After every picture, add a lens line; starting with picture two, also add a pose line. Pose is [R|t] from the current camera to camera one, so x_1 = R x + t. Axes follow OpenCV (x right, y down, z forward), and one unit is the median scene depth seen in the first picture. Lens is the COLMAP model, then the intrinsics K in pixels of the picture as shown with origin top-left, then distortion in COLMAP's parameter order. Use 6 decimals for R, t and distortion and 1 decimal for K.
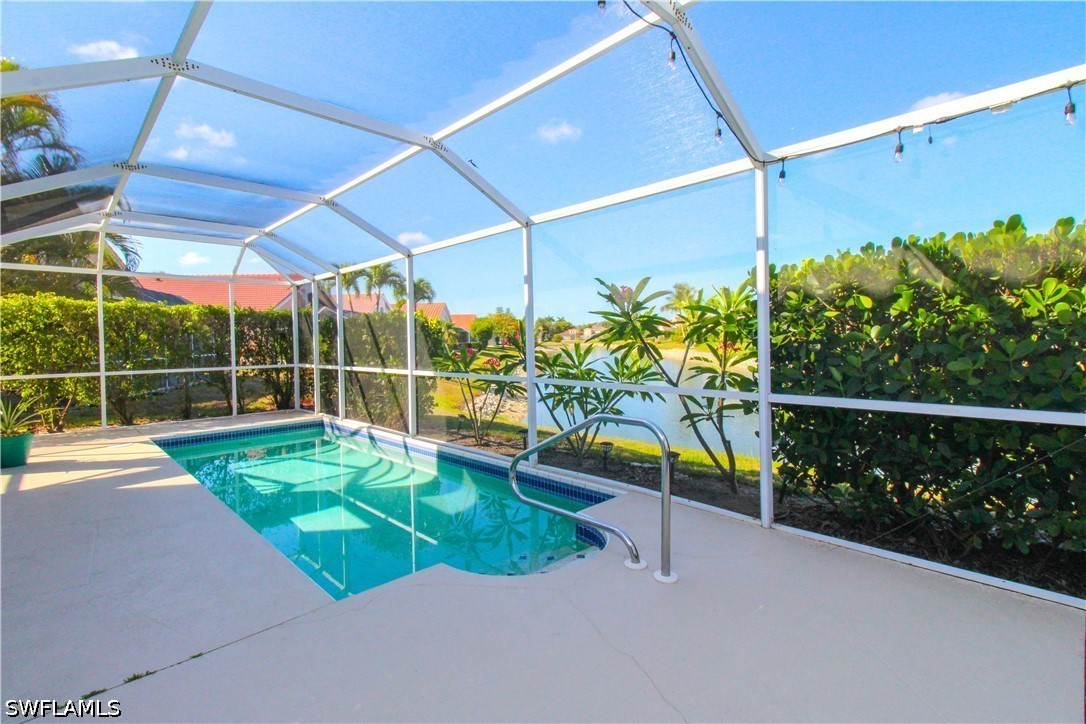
lens RADIAL K [[508.7, 0, 542.1], [0, 508.7, 356.0], [0, 0, 1]] dist [0.012534, -0.000409]
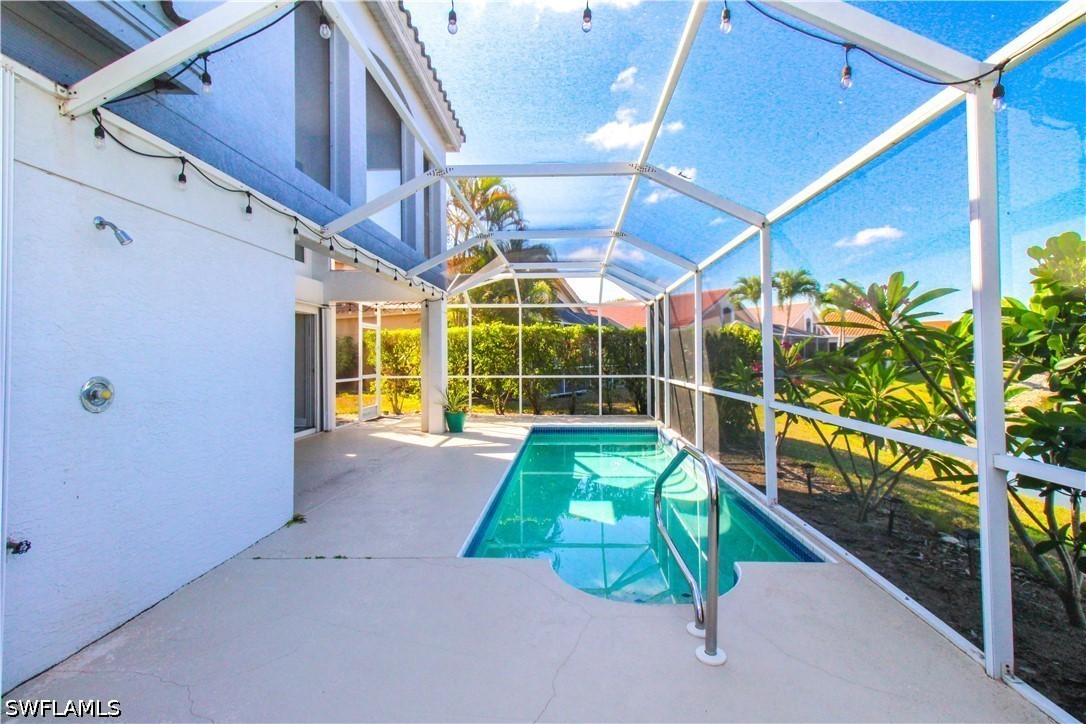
lens RADIAL K [[505.6, 0, 543.0], [0, 505.6, 358.0], [0, 0, 1]] dist [-0.001929, -0.000599]
pose [[0.686360, 0.013664, -0.727133, 0.207384], [-0.028040, 0.999577, -0.007684, -0.007962], [0.726721, 0.025663, 0.686453, 0.079720]]
